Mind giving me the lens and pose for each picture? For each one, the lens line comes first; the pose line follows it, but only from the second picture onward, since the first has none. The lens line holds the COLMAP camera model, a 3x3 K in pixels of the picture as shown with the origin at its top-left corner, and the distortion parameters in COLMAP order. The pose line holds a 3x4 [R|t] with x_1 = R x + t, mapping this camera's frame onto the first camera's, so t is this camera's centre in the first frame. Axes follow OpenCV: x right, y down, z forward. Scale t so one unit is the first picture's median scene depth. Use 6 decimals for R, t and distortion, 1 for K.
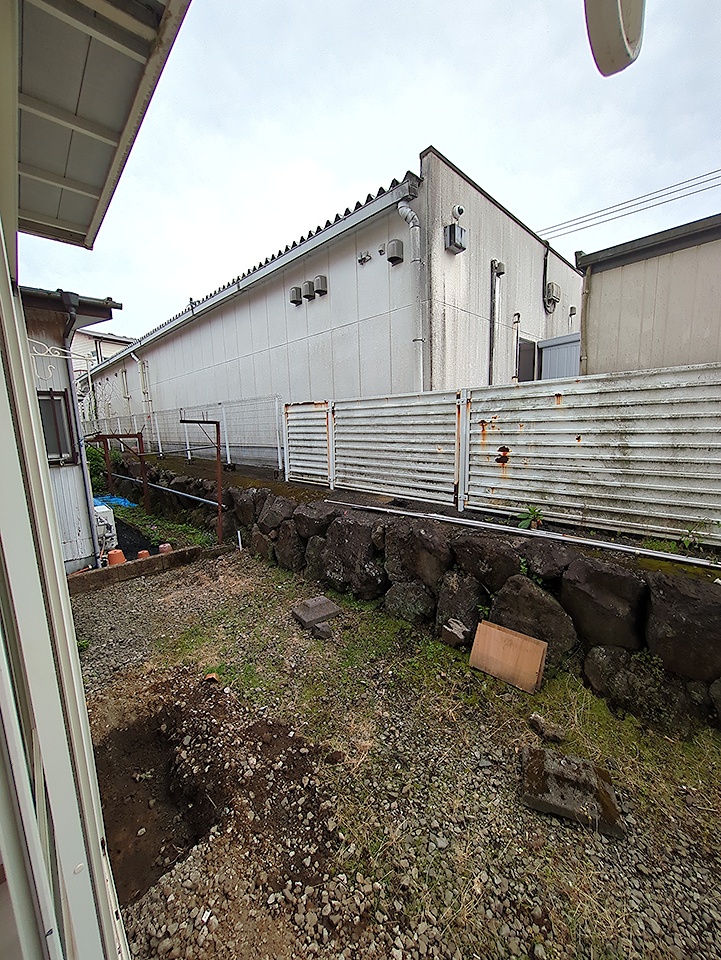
lens RADIAL K [[382.8, 0, 356.1], [0, 382.8, 479.0], [0, 0, 1]] dist [0.001007, 0.000017]
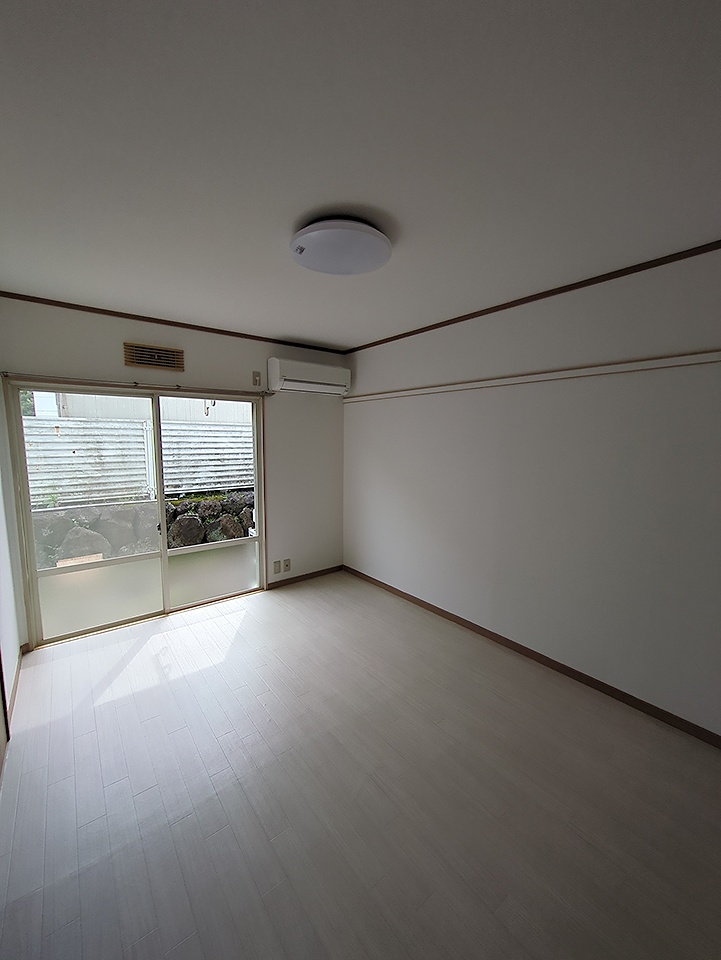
lens RADIAL K [[382.8, 0, 363.7], [0, 382.8, 483.0], [0, 0, 1]] dist [0.001007, 0.000017]
pose [[0.042024, -0.079235, 0.995970, -1.264685], [0.144363, 0.986871, 0.072420, 0.111270], [-0.988632, 0.140738, 0.052911, -0.449721]]
